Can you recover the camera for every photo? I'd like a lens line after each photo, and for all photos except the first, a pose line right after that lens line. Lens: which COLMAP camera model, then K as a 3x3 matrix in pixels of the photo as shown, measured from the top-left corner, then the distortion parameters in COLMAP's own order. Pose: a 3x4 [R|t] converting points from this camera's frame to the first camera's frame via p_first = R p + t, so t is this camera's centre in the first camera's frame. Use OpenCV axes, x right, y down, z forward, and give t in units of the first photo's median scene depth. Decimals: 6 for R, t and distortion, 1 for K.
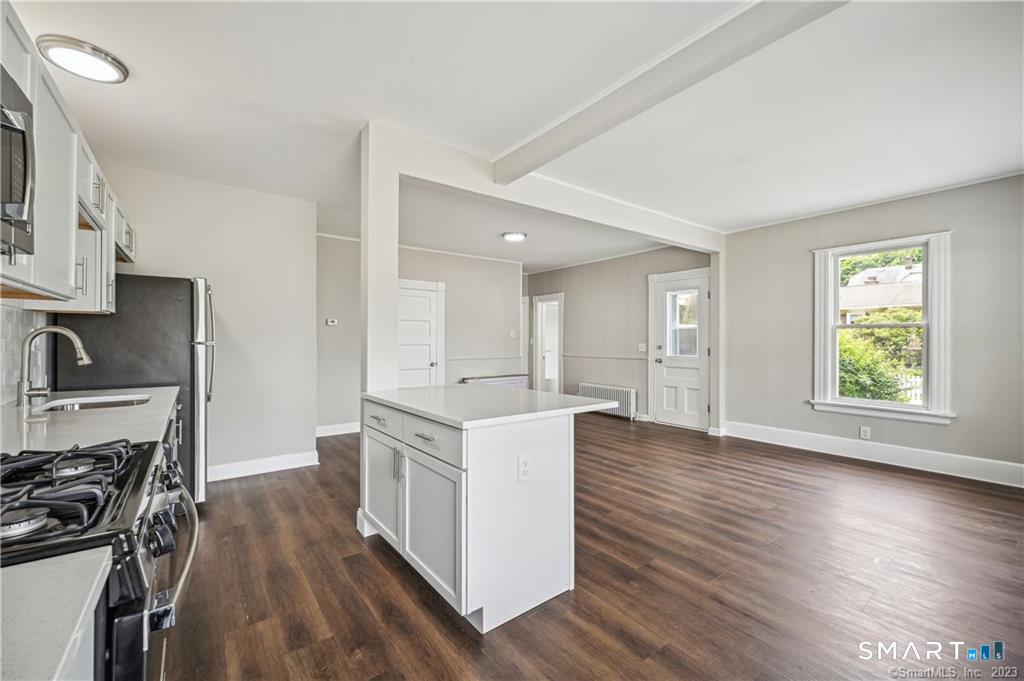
lens RADIAL K [[415.9, 0, 513.1], [0, 415.9, 333.9], [0, 0, 1]] dist [-0.000939, -0.000018]
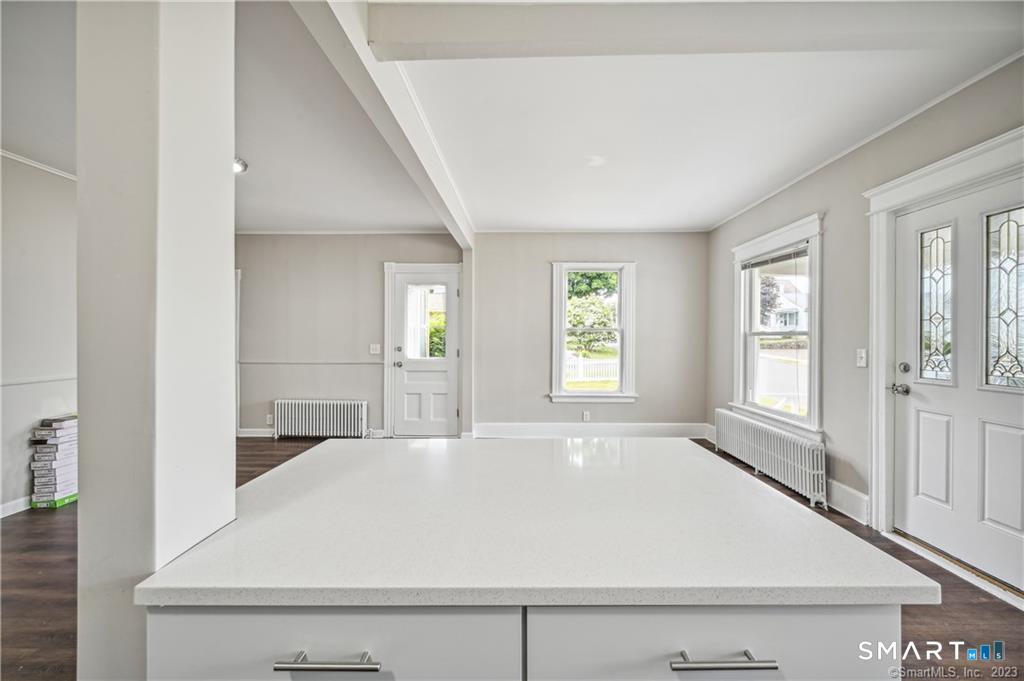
lens RADIAL K [[415.9, 0, 513.1], [0, 415.9, 333.9], [0, 0, 1]] dist [-0.000939, -0.000018]
pose [[0.613835, 0.008326, 0.789390, -0.192574], [-0.015584, 0.999877, 0.001572, -0.003450], [-0.789280, -0.013267, 0.613890, 0.311836]]
